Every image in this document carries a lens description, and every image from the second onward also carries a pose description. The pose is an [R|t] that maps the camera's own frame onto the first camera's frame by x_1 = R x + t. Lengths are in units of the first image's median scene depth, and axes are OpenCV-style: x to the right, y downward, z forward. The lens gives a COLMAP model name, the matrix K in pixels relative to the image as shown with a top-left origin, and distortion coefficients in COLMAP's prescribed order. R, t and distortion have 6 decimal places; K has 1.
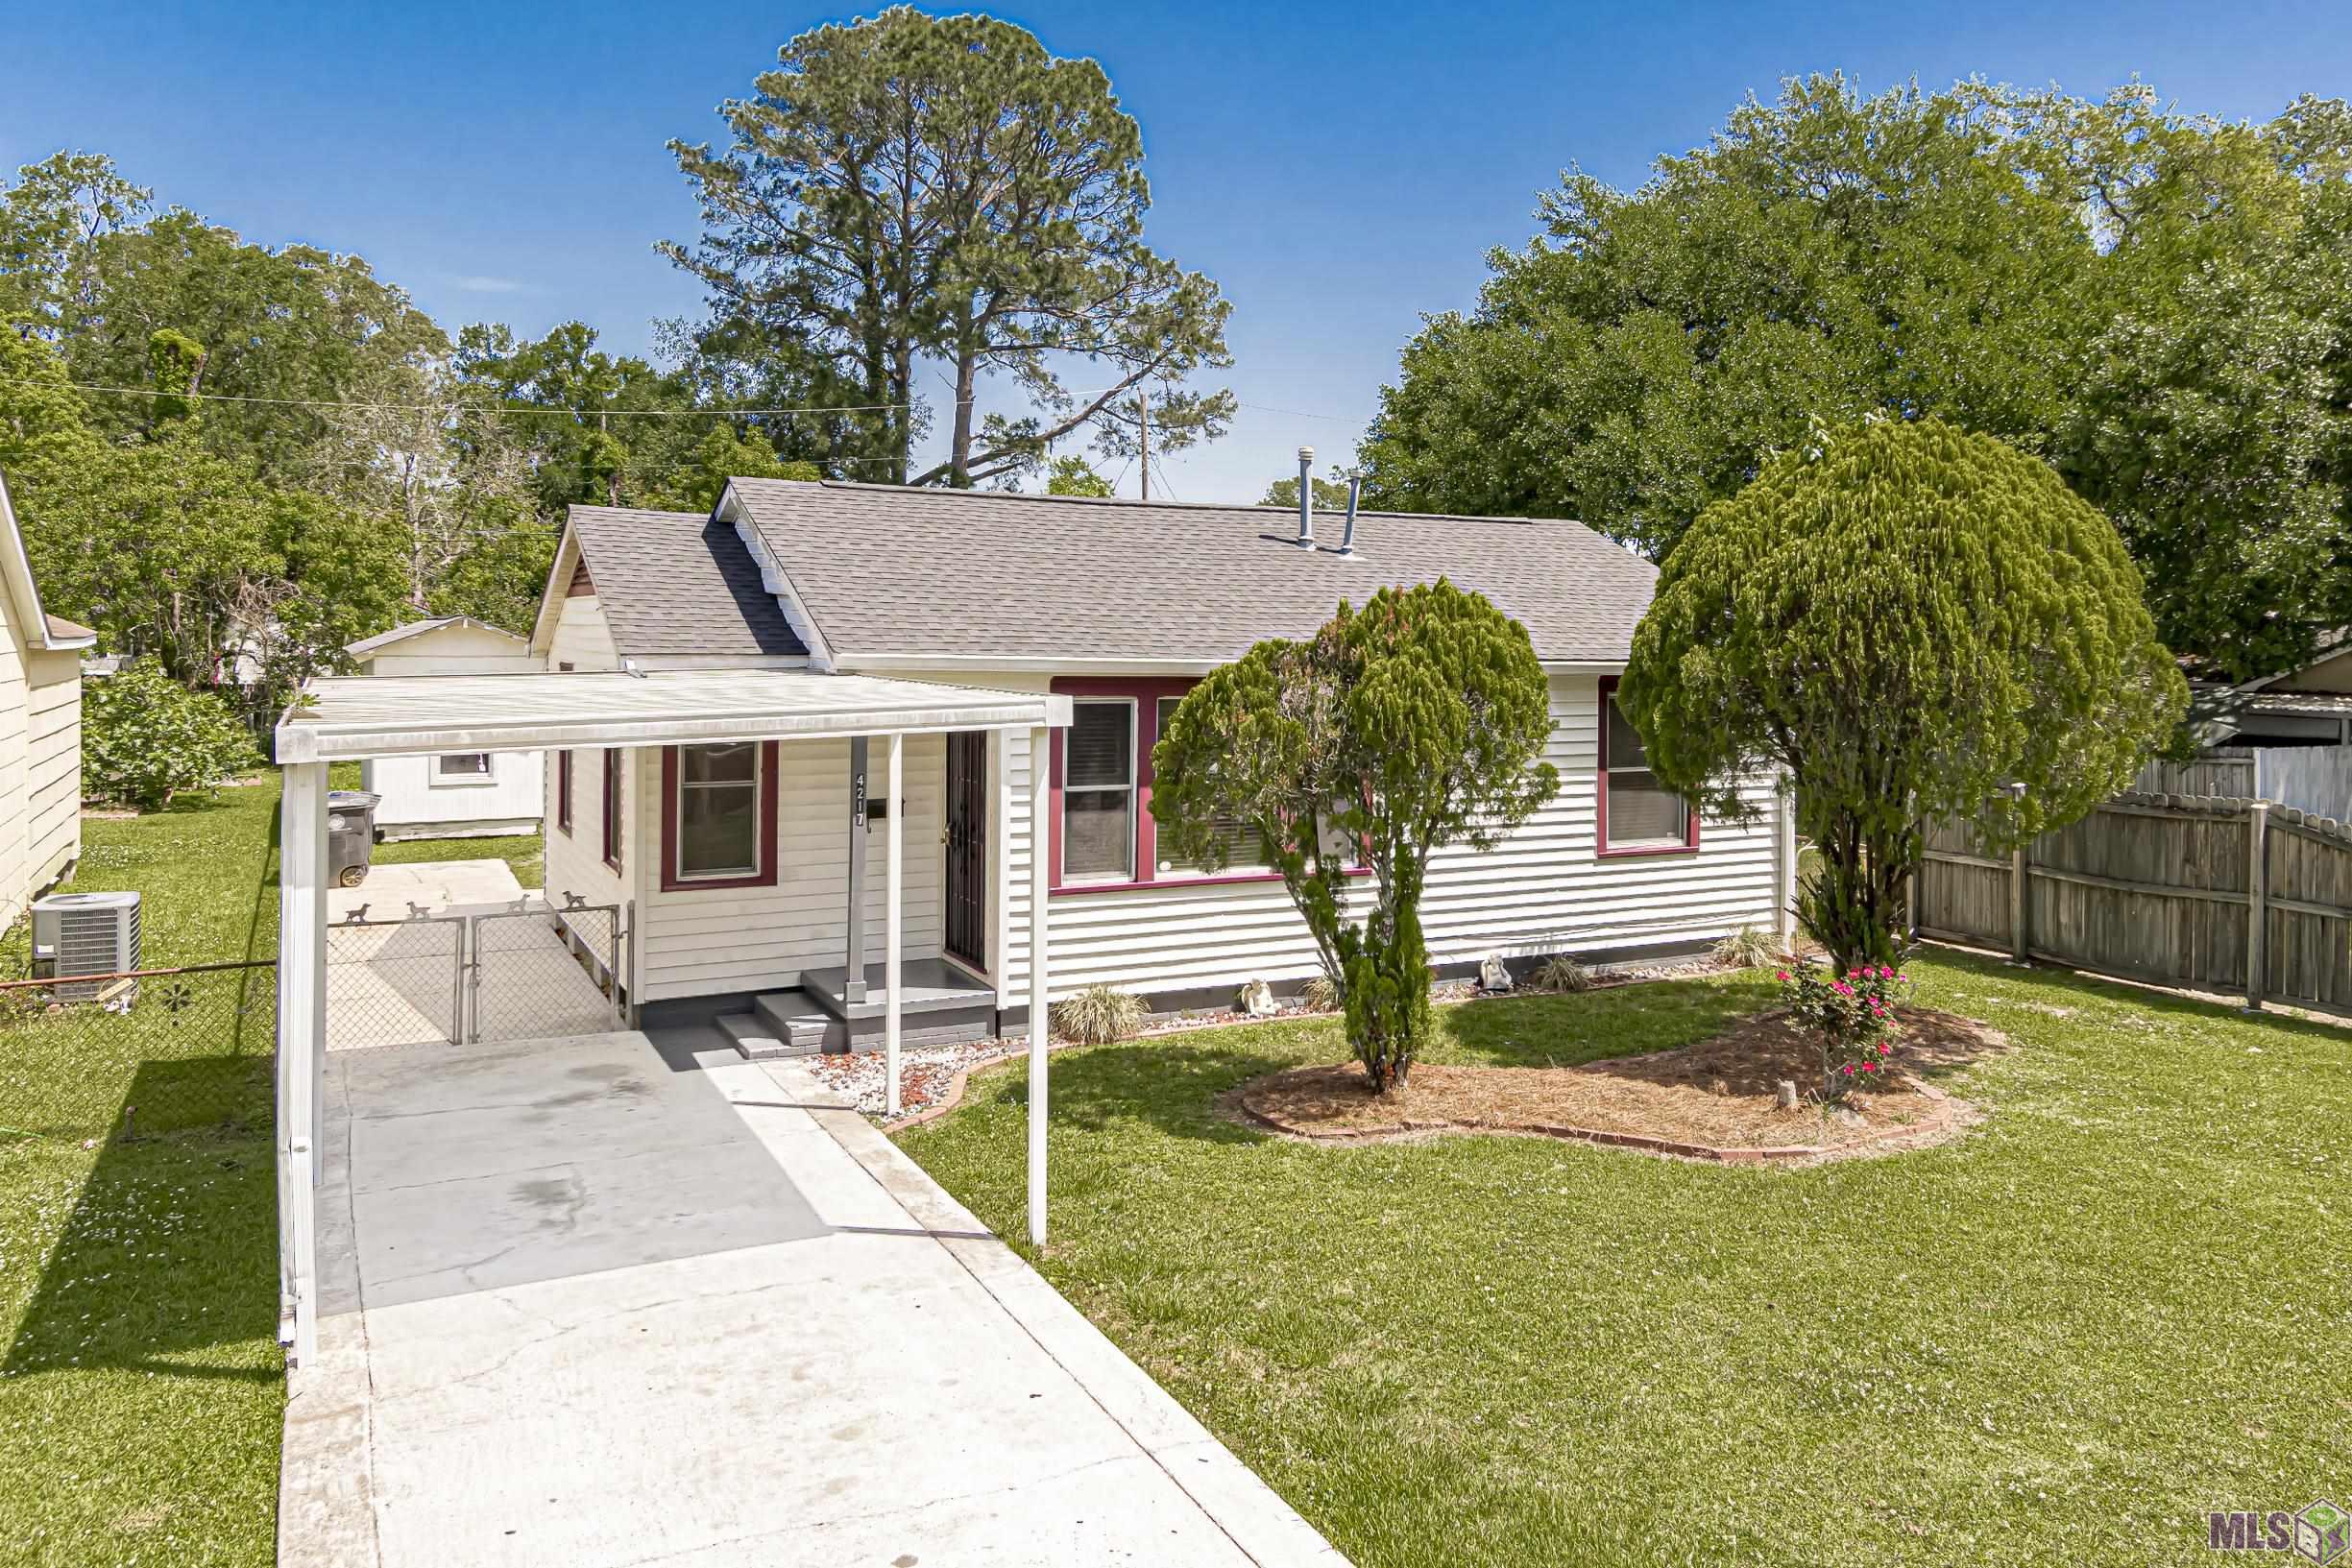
lens RADIAL K [[1864.1, 0, 1339.2], [0, 1864.1, 626.9], [0, 0, 1]] dist [-0.007239, -0.004150]
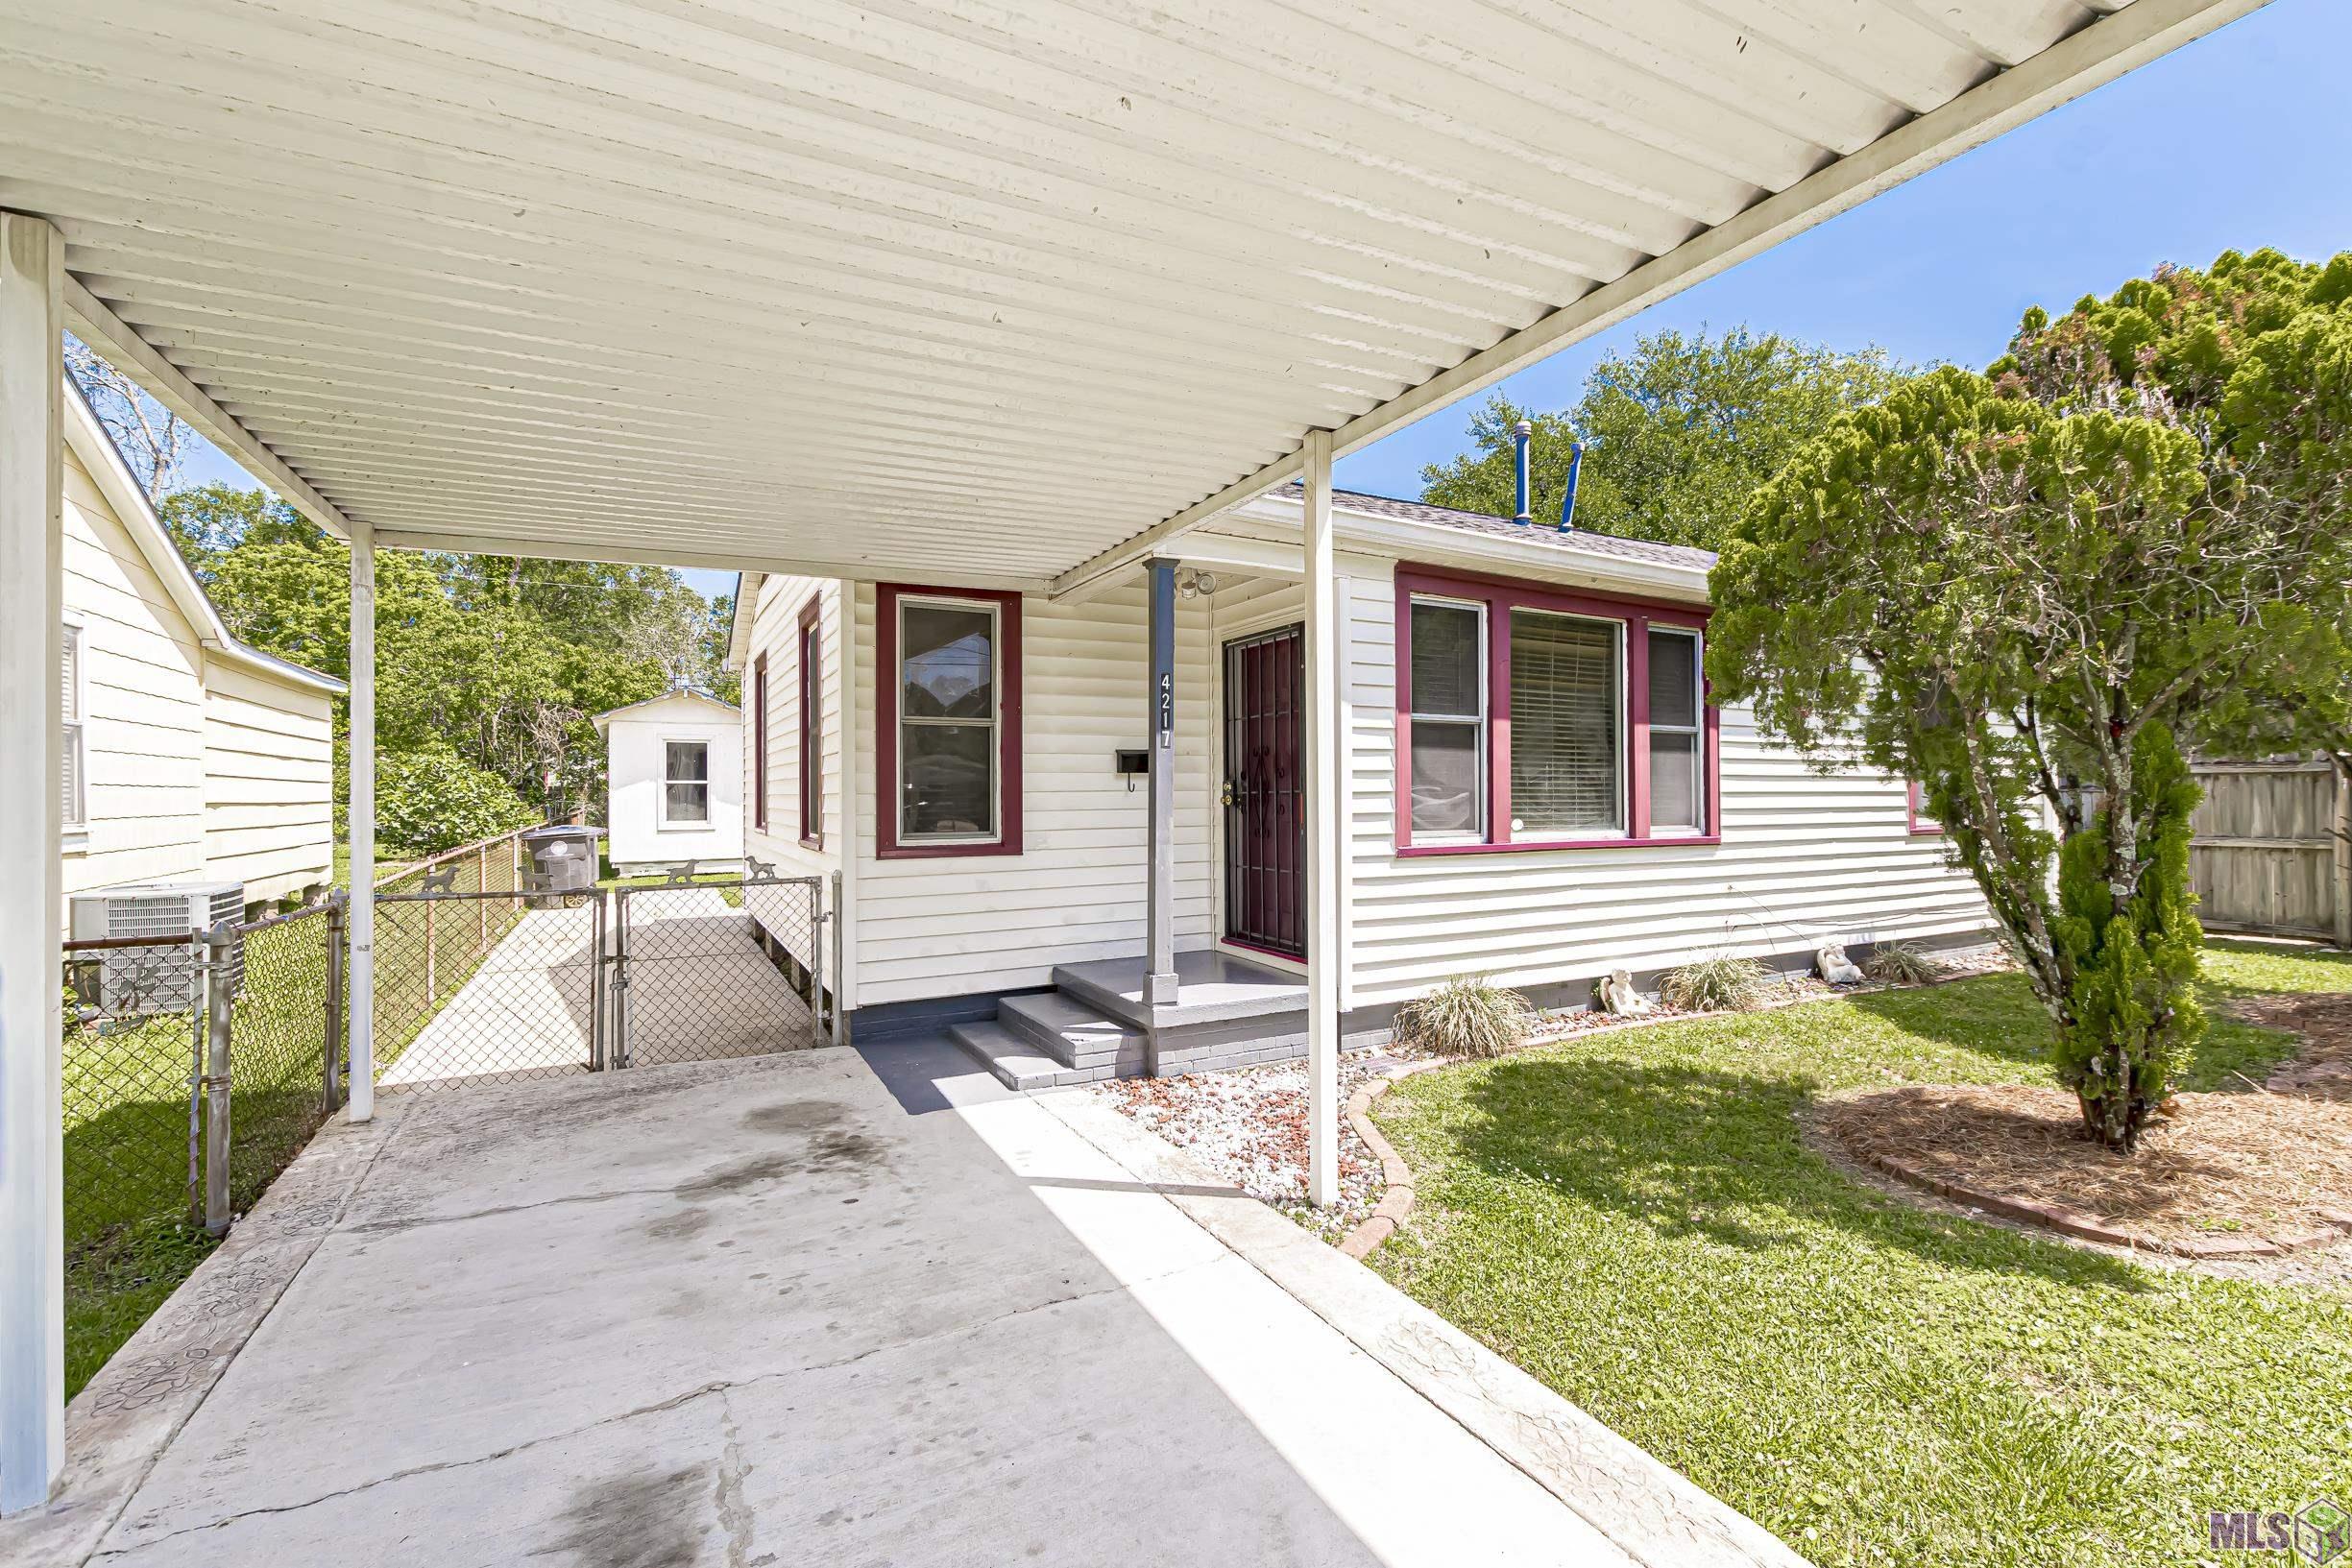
lens RADIAL K [[1051.3, 0, 1188.1], [0, 1051.3, 787.2], [0, 0, 1]] dist [0.001159, -0.002686]
pose [[0.999555, -0.015880, -0.025256, -0.200528], [0.015700, 0.999850, -0.007307, 0.104044], [0.025368, 0.006907, 0.999654, 0.510780]]
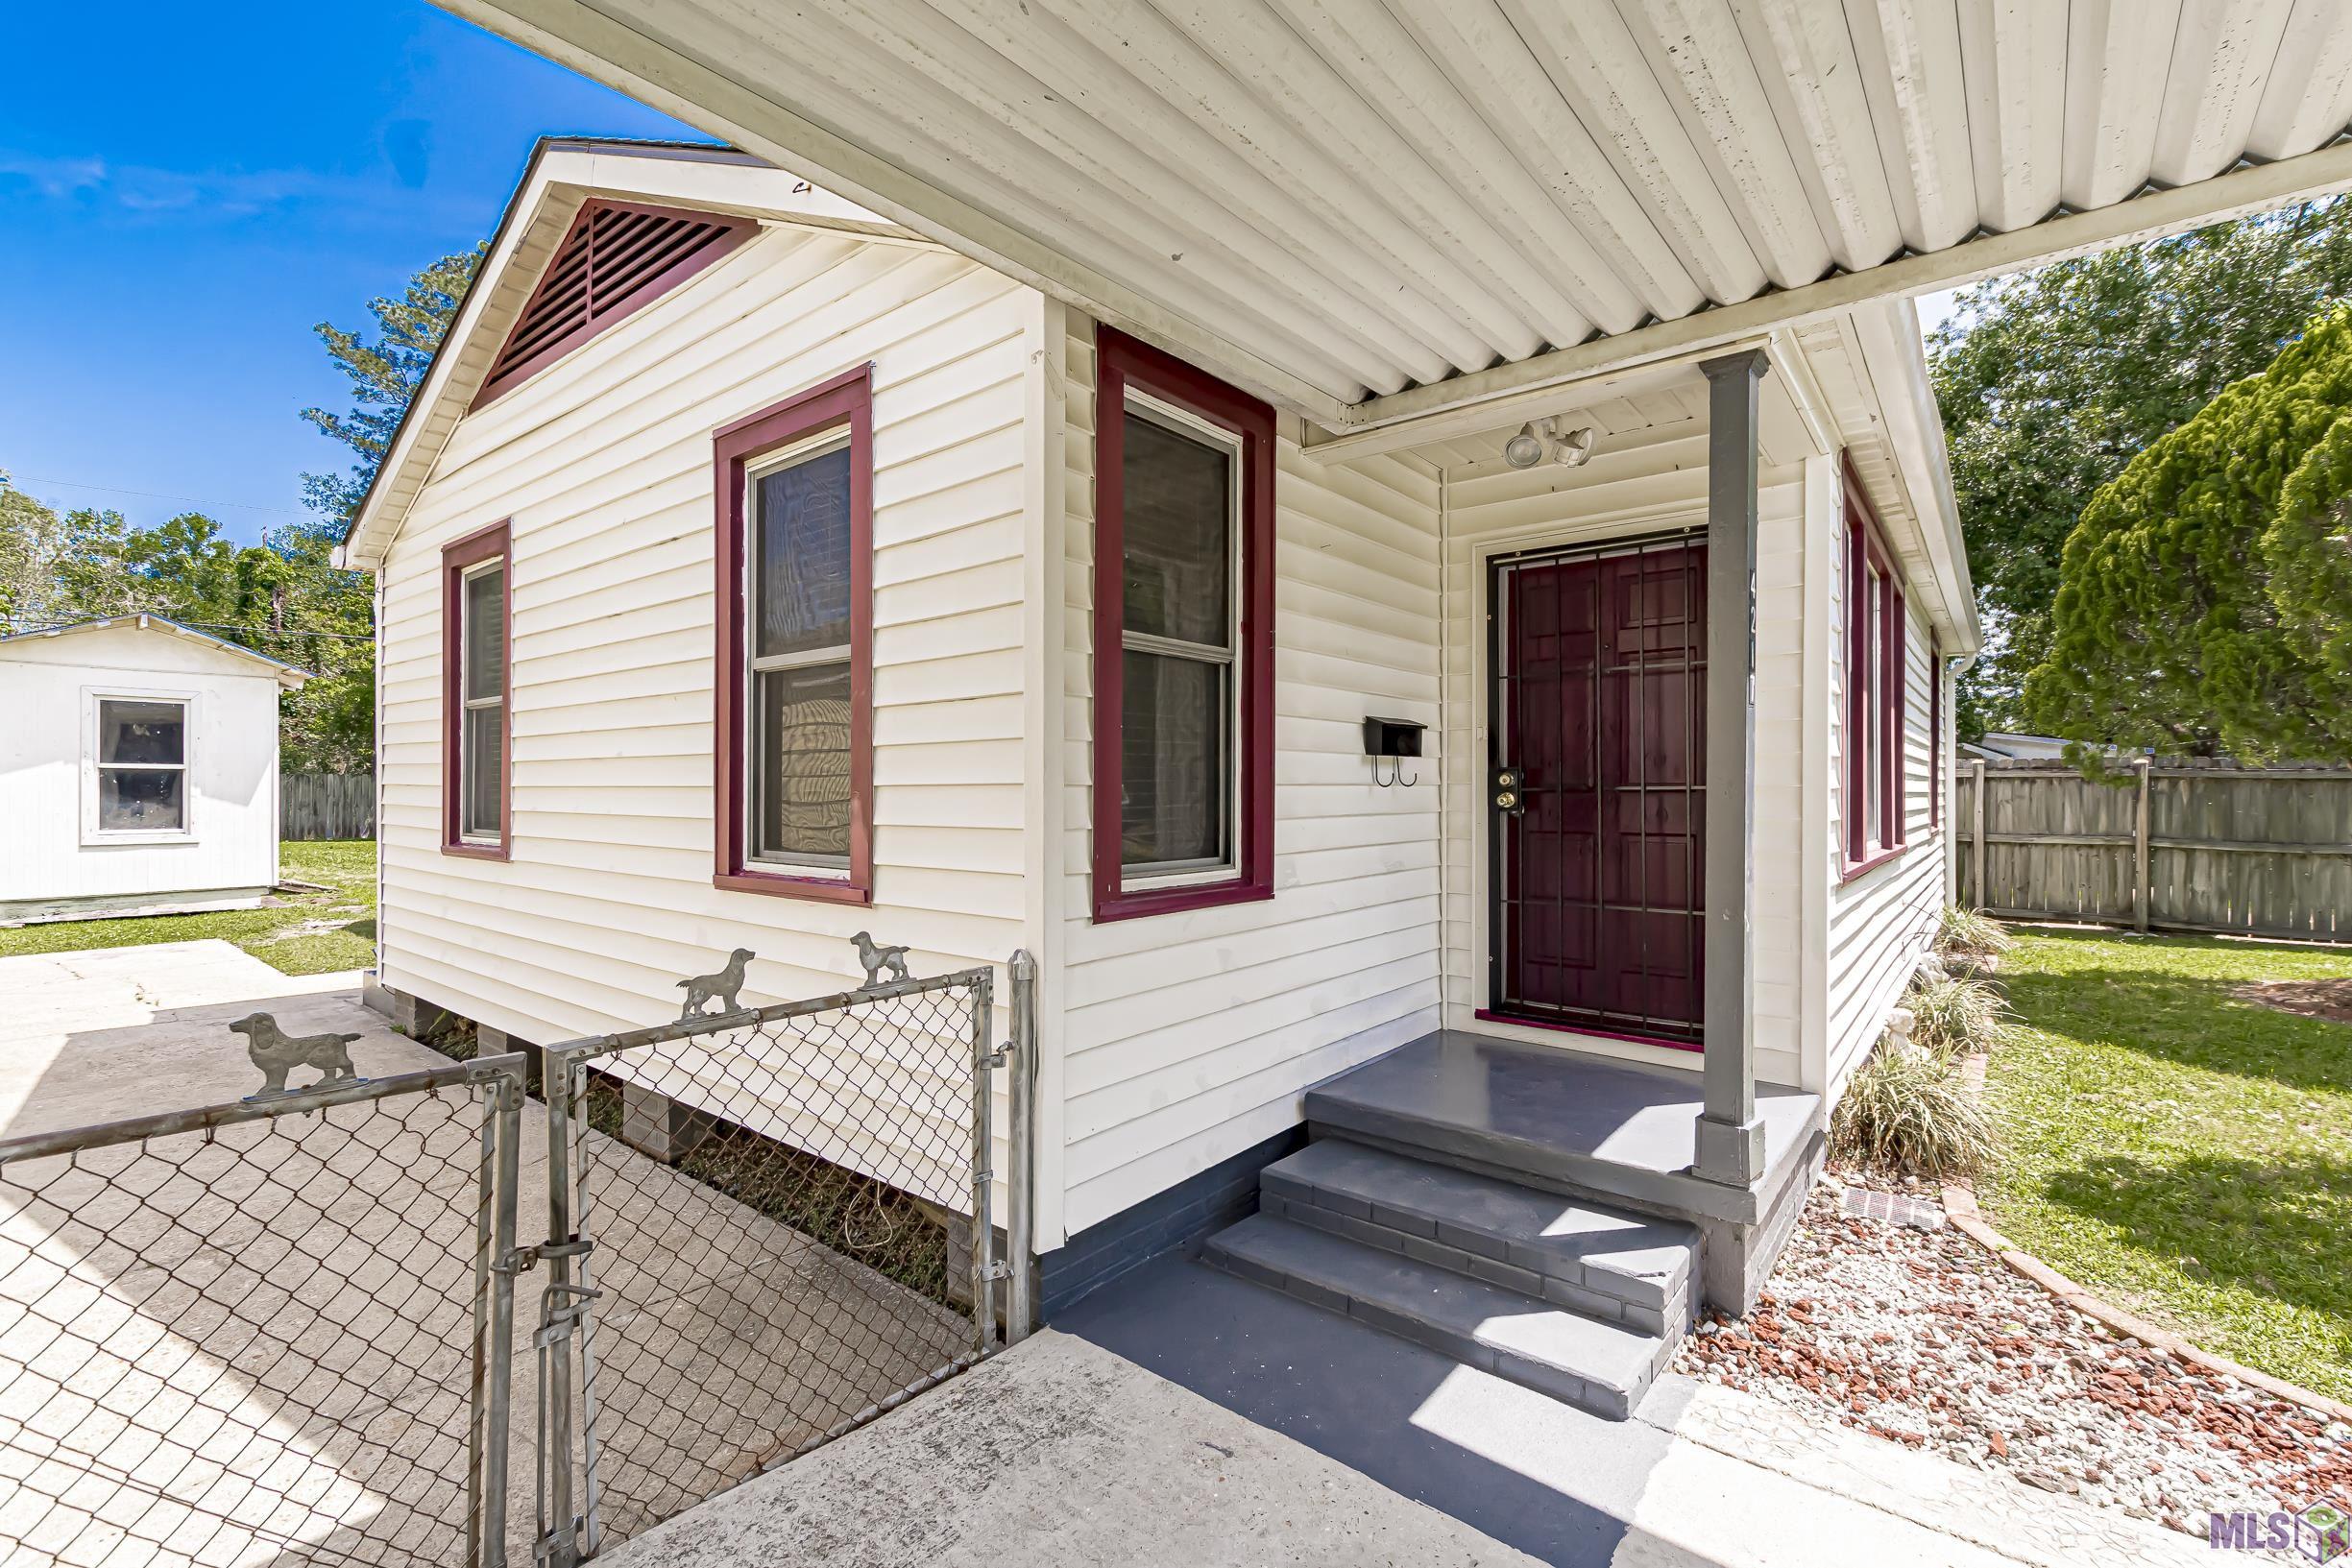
lens RADIAL K [[1051.3, 0, 1187.2], [0, 1051.3, 787.0], [0, 0, 1]] dist [0.001159, -0.002686]
pose [[0.928223, -0.008783, 0.371921, -0.371005], [0.009485, 0.999955, -0.000059, 0.102128], [-0.371904, 0.003582, 0.928264, 0.707926]]
